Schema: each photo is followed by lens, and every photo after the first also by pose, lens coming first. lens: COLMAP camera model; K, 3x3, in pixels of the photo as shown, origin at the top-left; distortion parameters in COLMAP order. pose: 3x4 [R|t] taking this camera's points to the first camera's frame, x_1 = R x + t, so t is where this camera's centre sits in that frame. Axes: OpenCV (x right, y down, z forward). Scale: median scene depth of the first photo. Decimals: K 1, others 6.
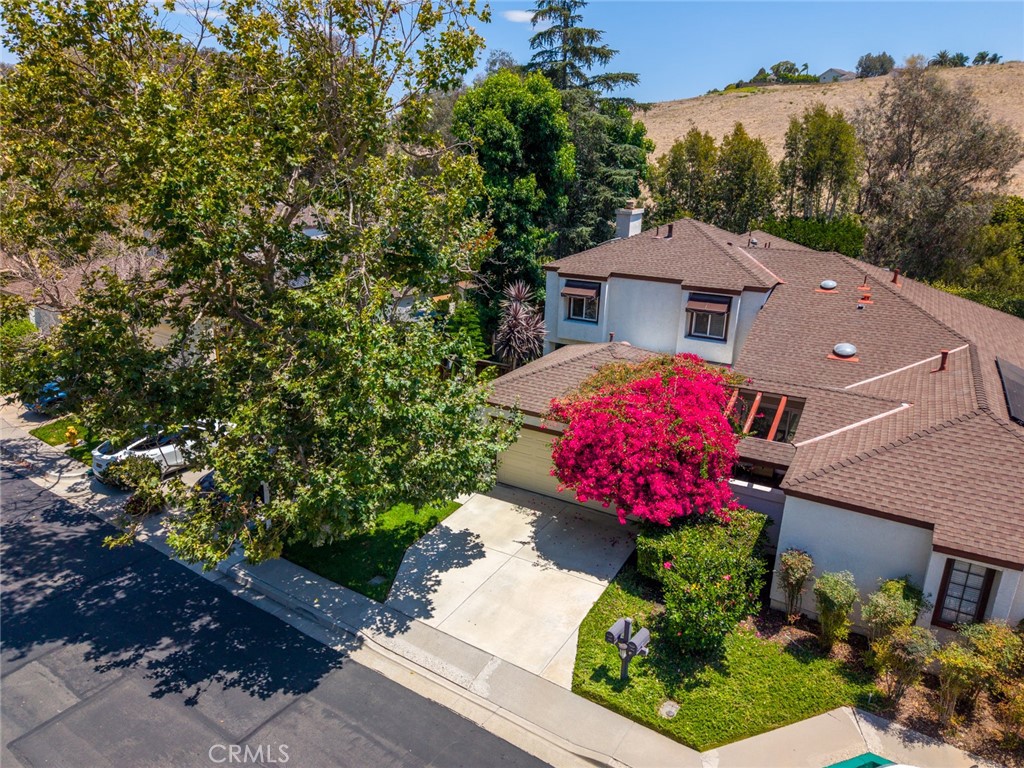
lens RADIAL K [[679.0, 0, 512.0], [0, 679.0, 384.0], [0, 0, 1]] dist [0.020326, -0.015401]
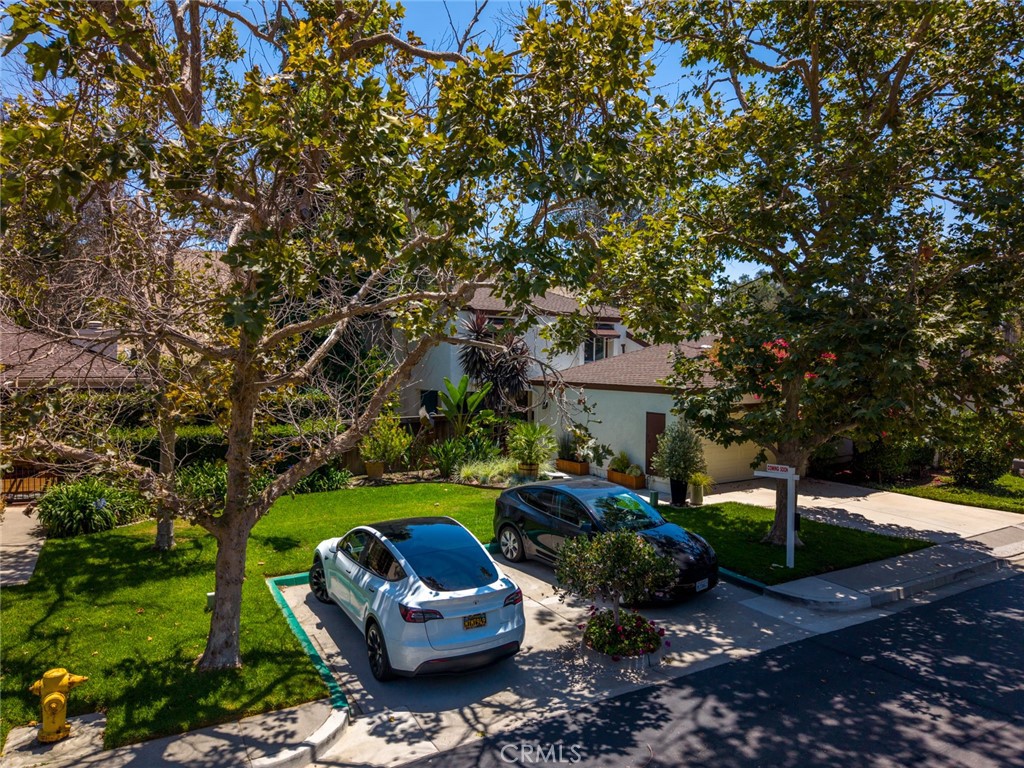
lens RADIAL K [[679.0, 0, 512.0], [0, 679.0, 384.0], [0, 0, 1]] dist [0.020326, -0.015401]
pose [[0.435793, -0.039935, 0.899161, -0.946372], [0.279739, 0.955547, -0.093140, 0.031415], [-0.855471, 0.292120, 0.427592, 0.776408]]
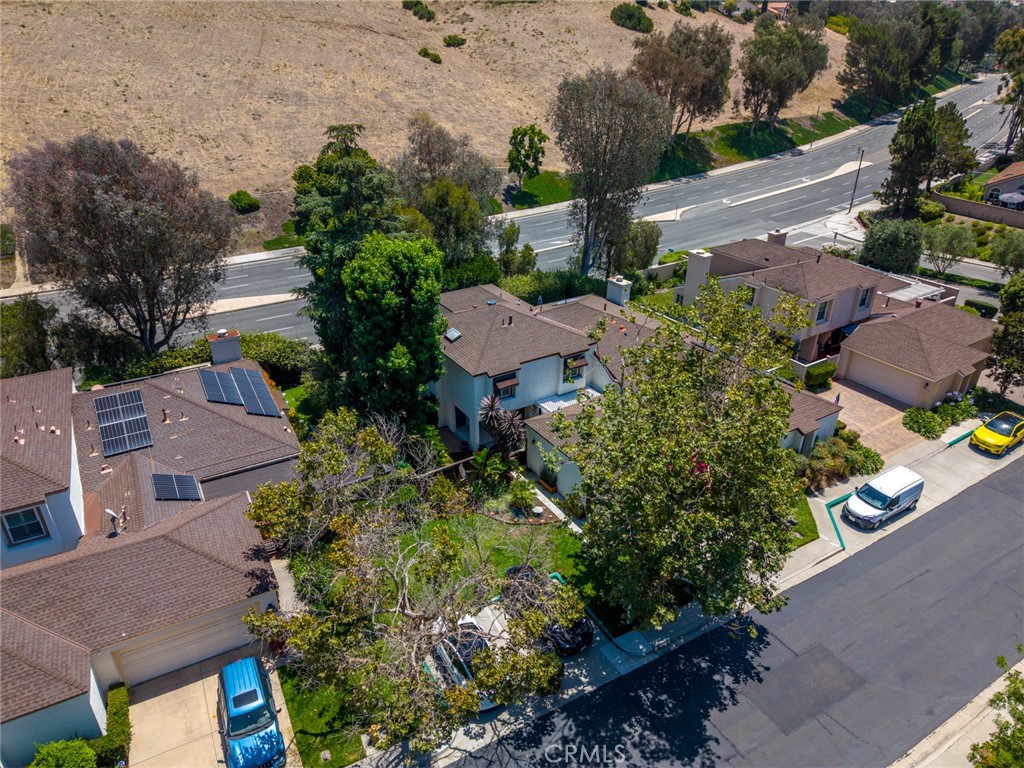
lens RADIAL K [[679.0, 0, 512.0], [0, 679.0, 384.0], [0, 0, 1]] dist [0.020326, -0.015401]
pose [[0.449802, -0.421227, 0.787557, -1.303220], [0.276058, 0.904187, 0.325940, -0.759281], [-0.849394, 0.070803, 0.522989, 0.313494]]
